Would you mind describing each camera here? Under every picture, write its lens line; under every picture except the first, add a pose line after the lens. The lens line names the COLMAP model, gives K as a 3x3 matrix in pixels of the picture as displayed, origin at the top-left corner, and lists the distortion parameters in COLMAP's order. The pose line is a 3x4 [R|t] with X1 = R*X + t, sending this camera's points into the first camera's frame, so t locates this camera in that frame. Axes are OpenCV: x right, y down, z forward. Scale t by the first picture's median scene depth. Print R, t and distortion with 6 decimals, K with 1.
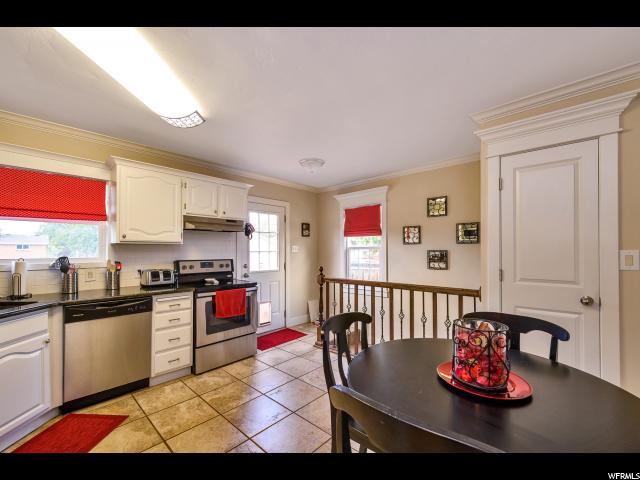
lens RADIAL K [[266.8, 0, 321.0], [0, 266.8, 247.6], [0, 0, 1]] dist [-0.000621, -0.000037]
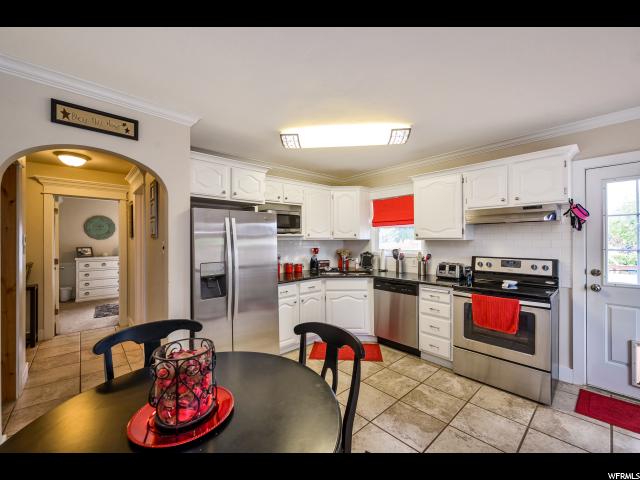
lens RADIAL K [[262.2, 0, 318.5], [0, 262.2, 238.8], [0, 0, 1]] dist [-0.002515, -0.000156]
pose [[-0.091418, -0.004533, -0.995802, 0.549174], [0.014266, 0.999881, -0.005861, -0.021183], [0.995710, -0.014742, -0.091342, 0.599238]]
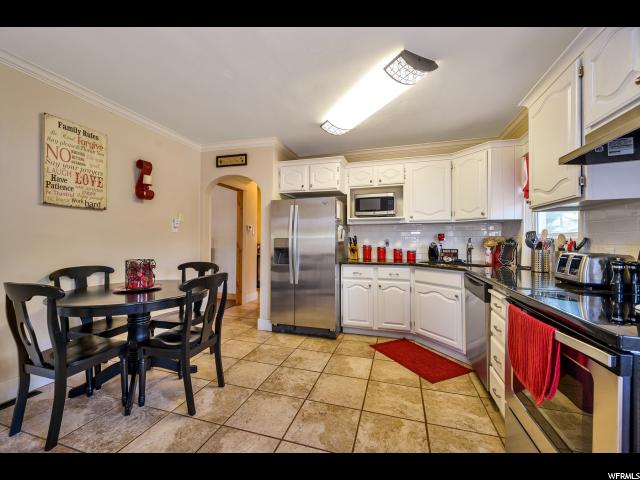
lens RADIAL K [[262.2, 0, 318.5], [0, 262.2, 238.8], [0, 0, 1]] dist [-0.002515, -0.000156]
pose [[-0.903807, -0.005905, -0.427899, 0.089578], [0.000023, 0.999904, -0.013847, 0.063931], [0.427940, -0.012525, -0.903720, 1.314655]]
